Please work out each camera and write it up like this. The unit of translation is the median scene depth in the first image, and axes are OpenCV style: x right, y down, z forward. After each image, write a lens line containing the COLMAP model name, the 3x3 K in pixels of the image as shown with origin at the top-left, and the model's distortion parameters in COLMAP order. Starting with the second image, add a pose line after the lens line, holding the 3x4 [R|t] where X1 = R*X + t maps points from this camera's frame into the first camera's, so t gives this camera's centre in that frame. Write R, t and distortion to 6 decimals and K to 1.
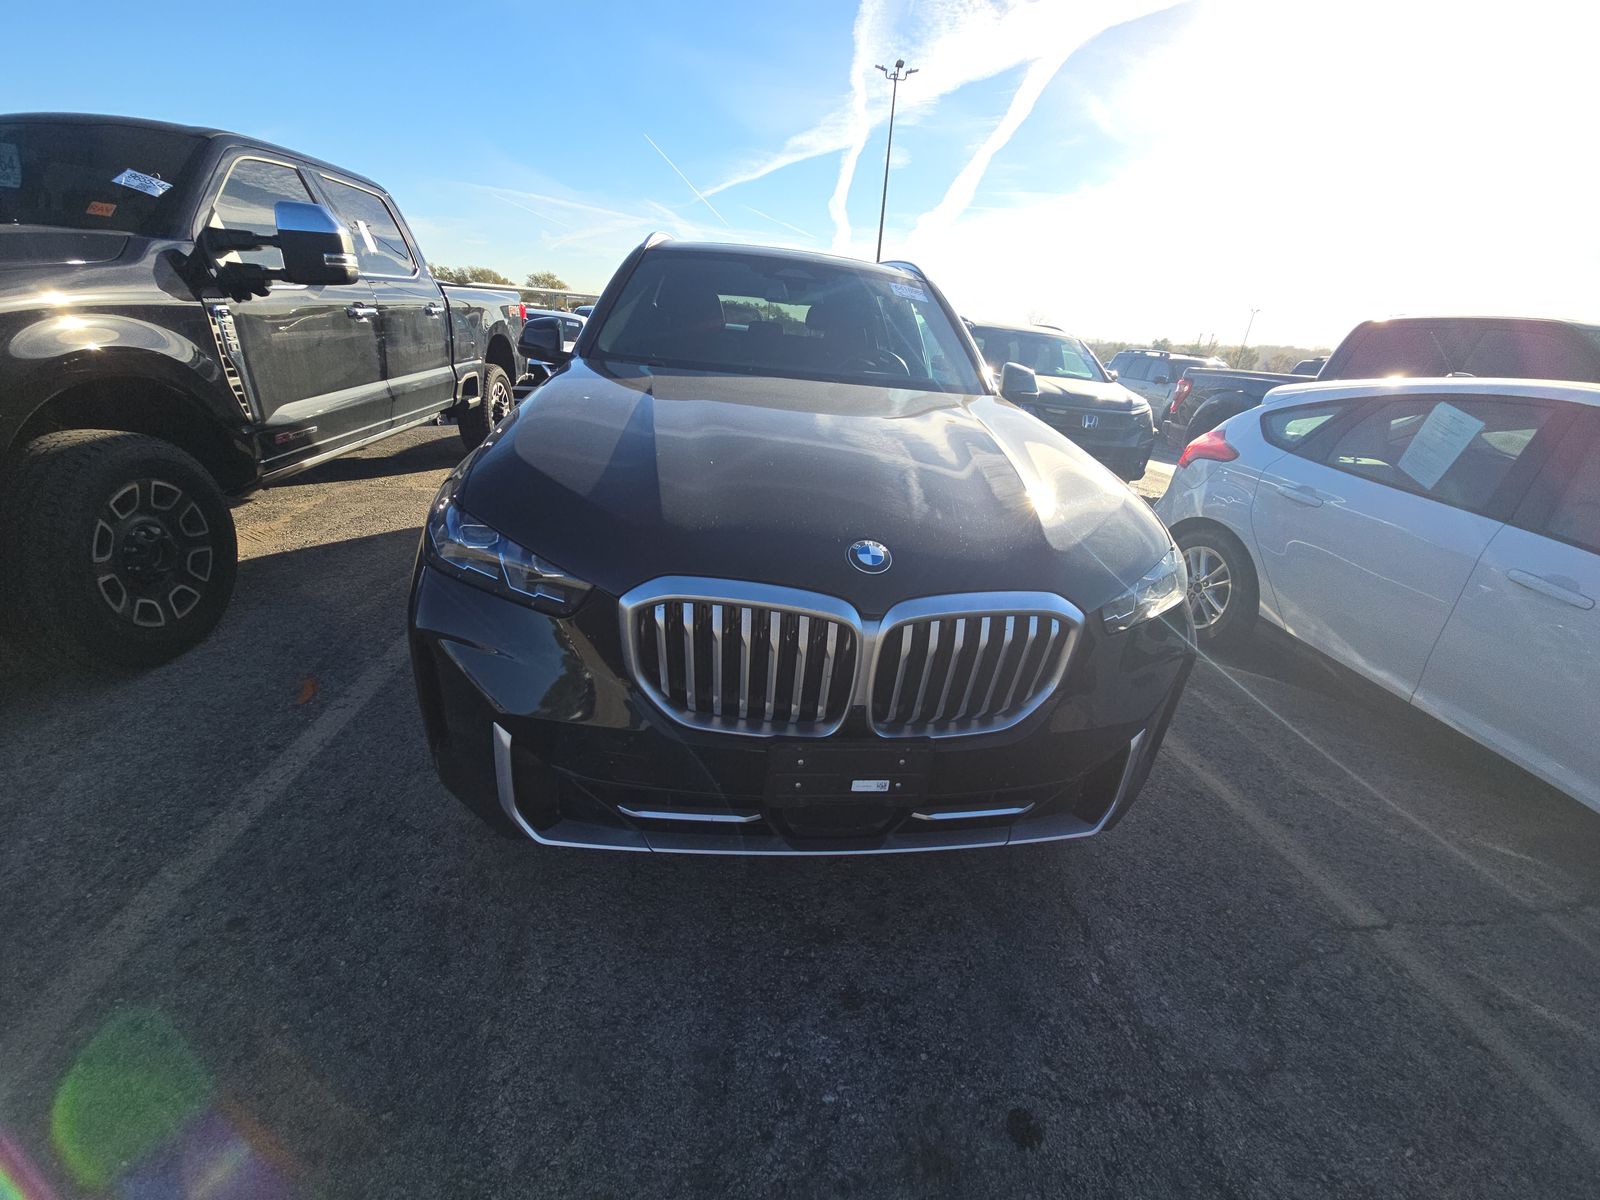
lens RADIAL K [[650.9, 0, 806.6], [0, 650.9, 587.1], [0, 0, 1]] dist [0.012276, -0.005074]
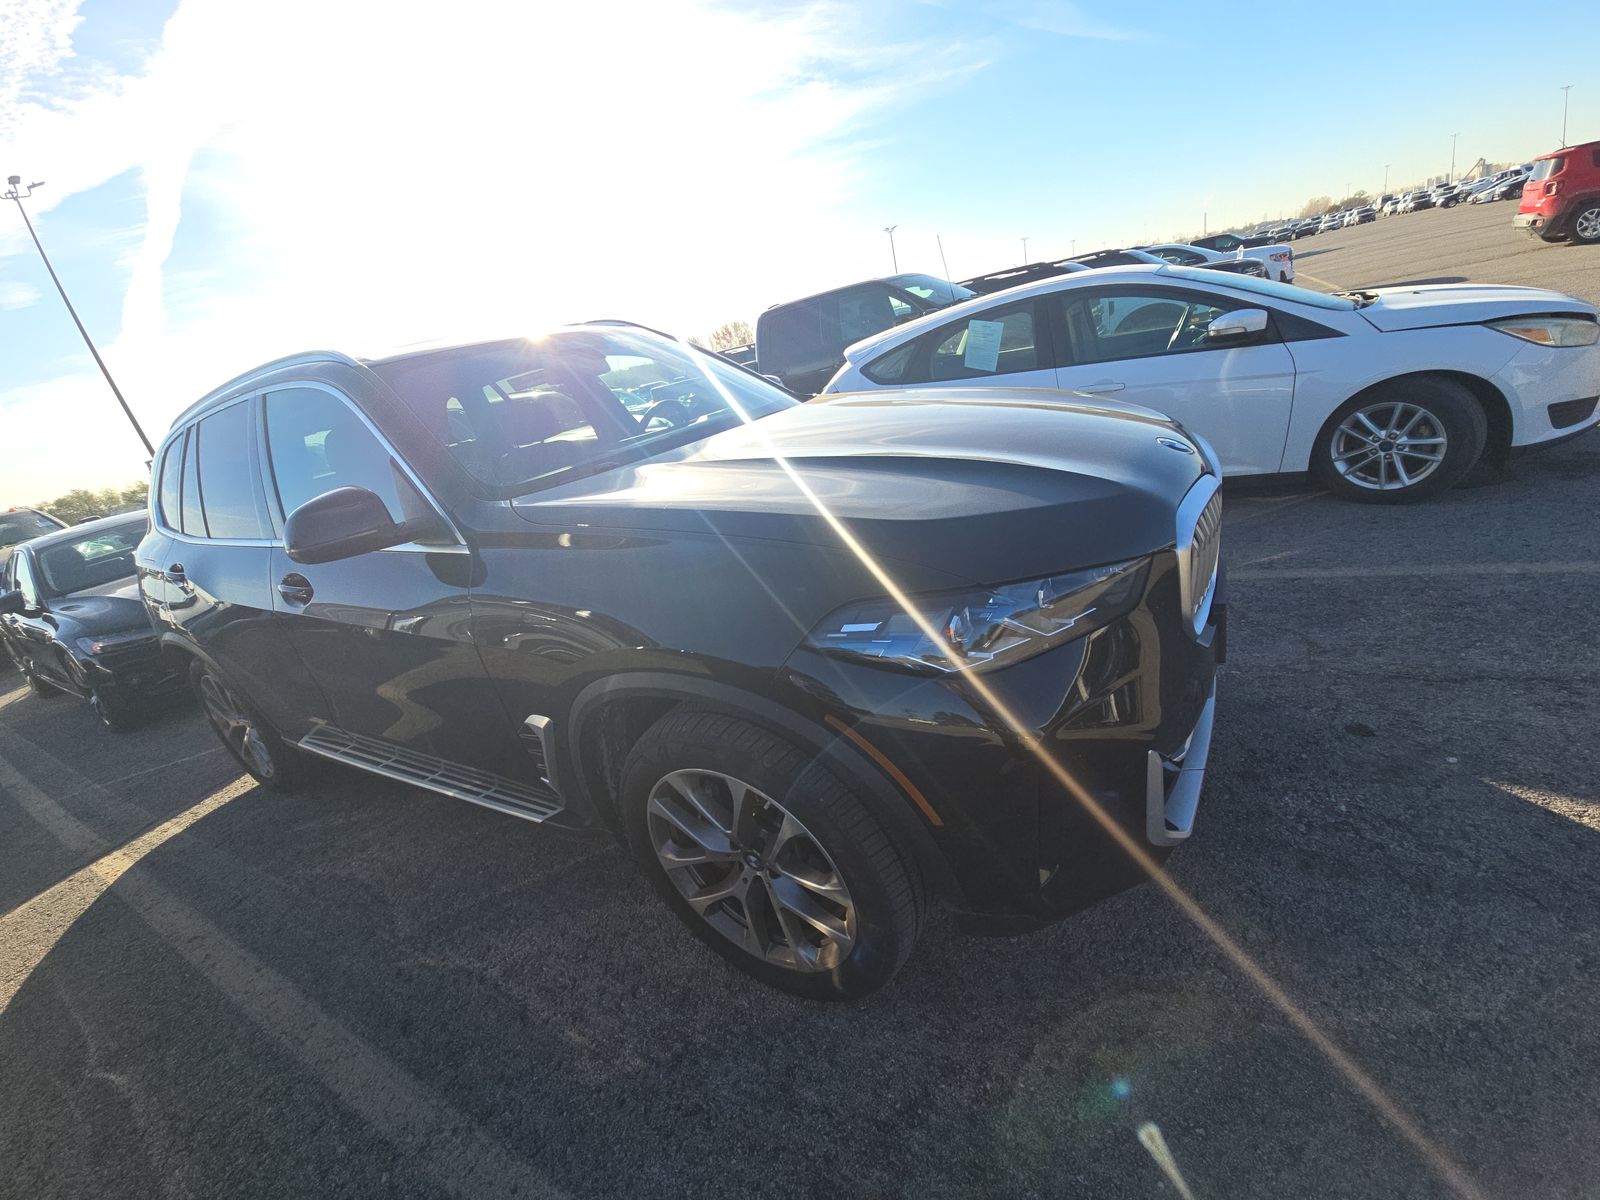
lens RADIAL K [[650.9, 0, 806.6], [0, 650.9, 587.1], [0, 0, 1]] dist [0.012276, -0.005074]
pose [[0.571219, -0.483568, 0.663227, -1.230391], [0.545575, 0.827382, 0.133368, -0.361256], [-0.613235, 0.285658, 0.736439, 0.541153]]
